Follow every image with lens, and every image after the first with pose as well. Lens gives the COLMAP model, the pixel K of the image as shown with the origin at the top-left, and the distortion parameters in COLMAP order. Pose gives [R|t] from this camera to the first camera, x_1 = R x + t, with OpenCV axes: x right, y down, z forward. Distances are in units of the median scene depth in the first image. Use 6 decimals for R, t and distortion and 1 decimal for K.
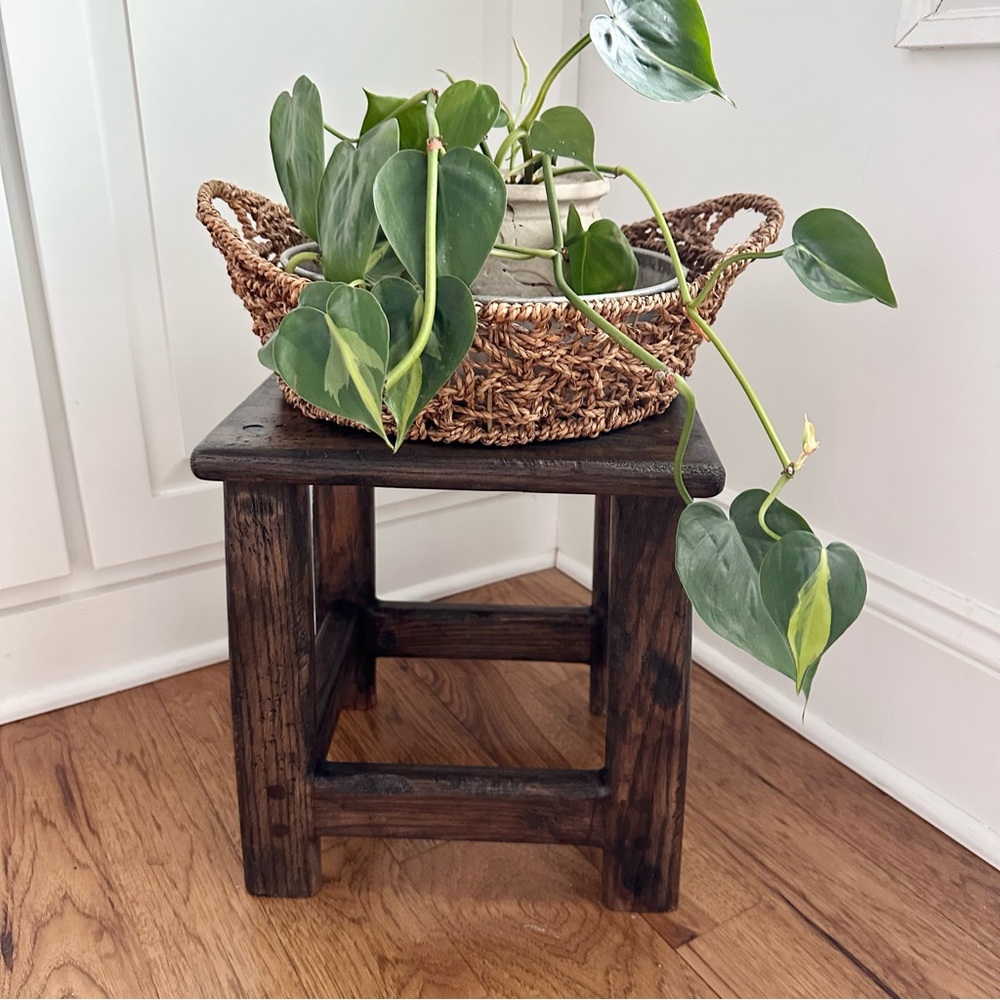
lens RADIAL K [[1117.4, 0, 498.9], [0, 1117.4, 525.3], [0, 0, 1]] dist [0.396061, -1.454009]
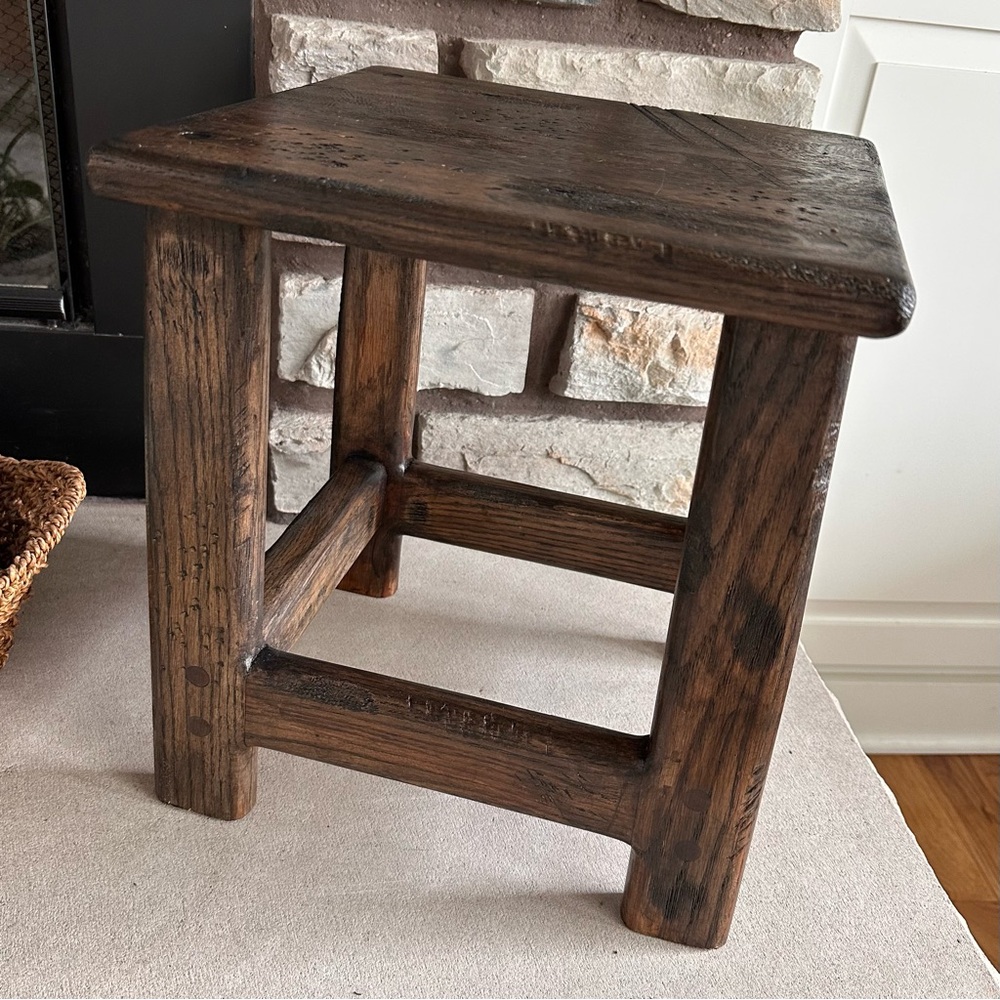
lens RADIAL K [[1117.4, 0, 498.9], [0, 1117.4, 525.3], [0, 0, 1]] dist [0.396061, -1.454009]
pose [[0.973835, 0.175192, -0.144755, 0.084920], [-0.164688, 0.982956, 0.081701, 0.048624], [0.156602, -0.055724, 0.986089, 0.325633]]
